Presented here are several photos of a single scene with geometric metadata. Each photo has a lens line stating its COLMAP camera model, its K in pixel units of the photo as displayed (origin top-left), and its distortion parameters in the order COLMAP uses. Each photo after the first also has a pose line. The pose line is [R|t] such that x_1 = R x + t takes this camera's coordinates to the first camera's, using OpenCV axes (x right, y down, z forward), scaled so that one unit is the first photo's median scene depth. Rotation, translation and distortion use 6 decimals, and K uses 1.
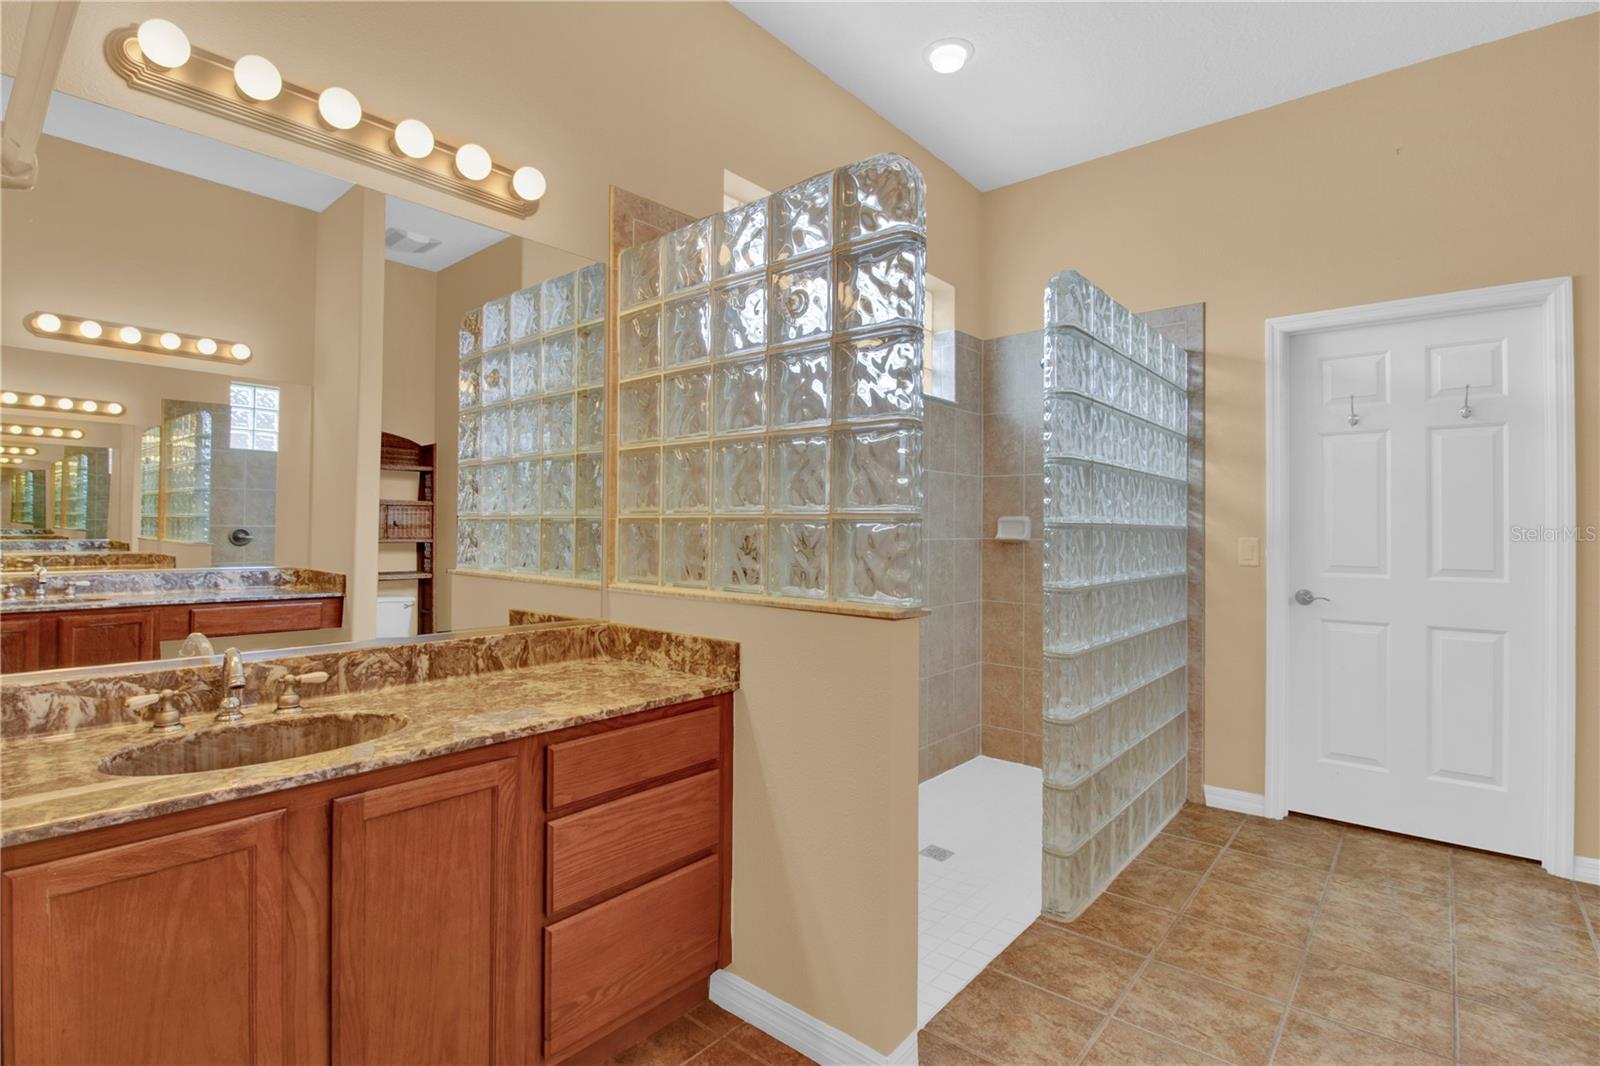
lens RADIAL K [[743.8, 0, 757.9], [0, 743.8, 521.3], [0, 0, 1]] dist [0.001091, -0.020849]
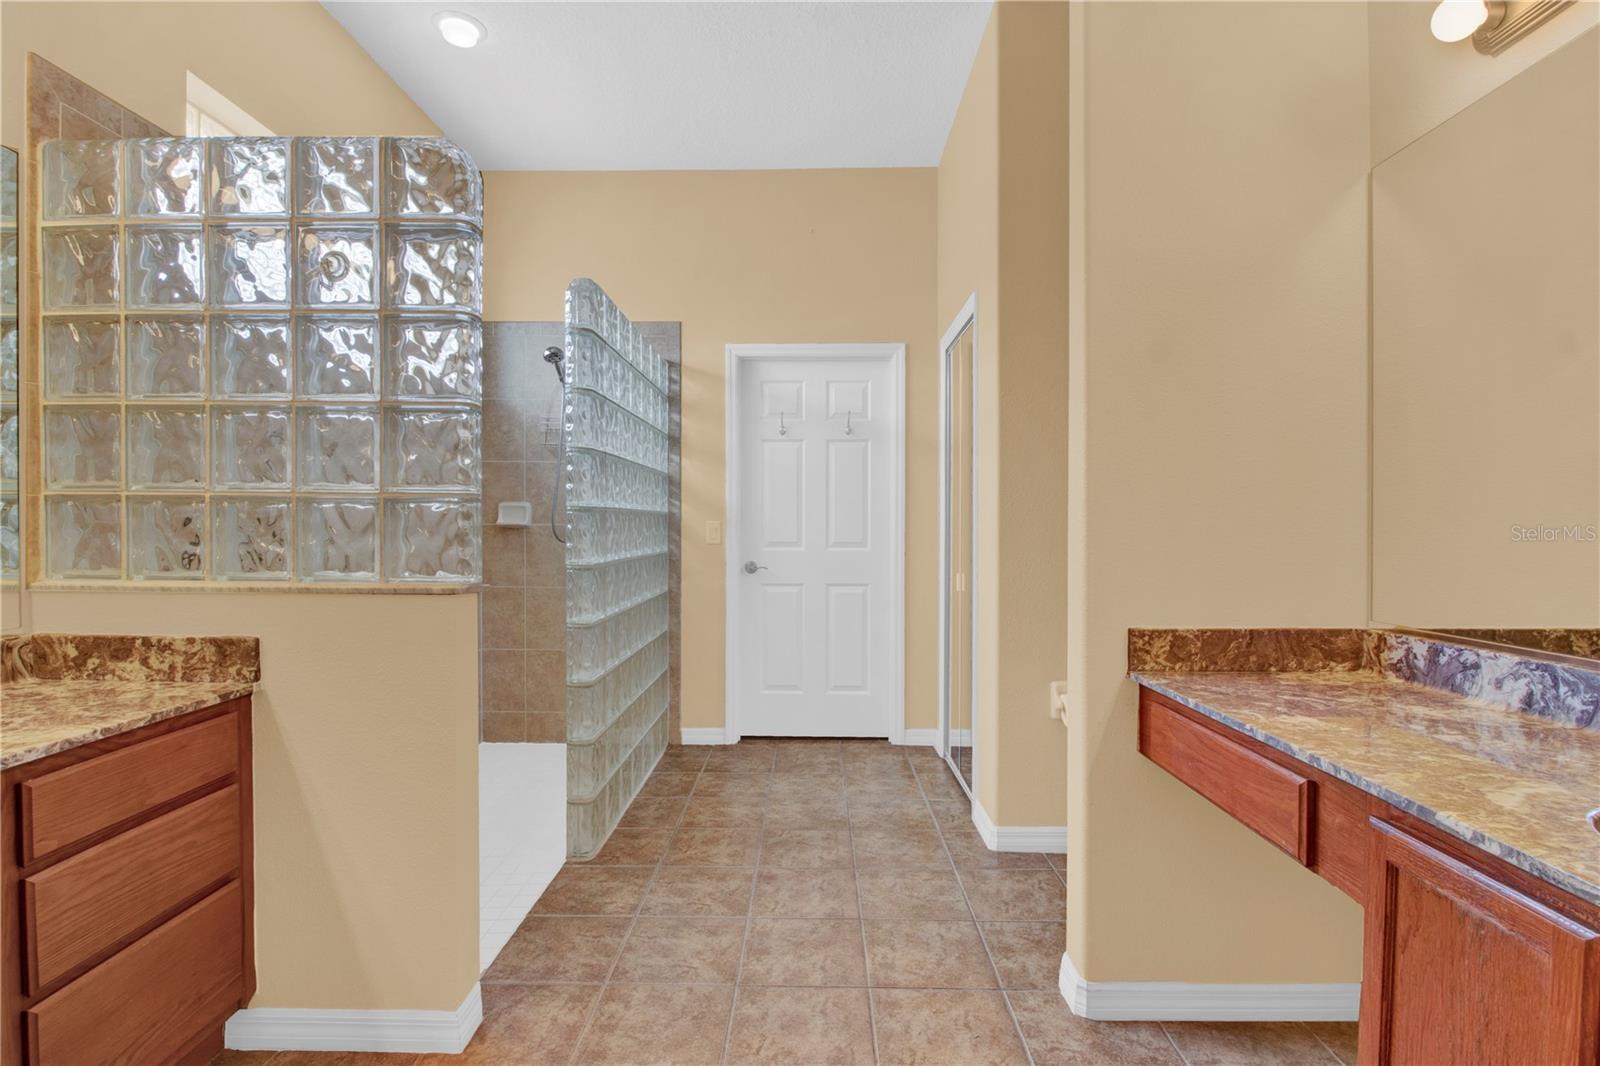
lens RADIAL K [[768.1, 0, 791.3], [0, 768.1, 523.0], [0, 0, 1]] dist [-0.000032, -0.013625]
pose [[0.758019, -0.006341, 0.652202, -0.117462], [-0.005189, 0.999862, 0.015752, 0.007940], [-0.652212, -0.015325, 0.757882, -0.083550]]
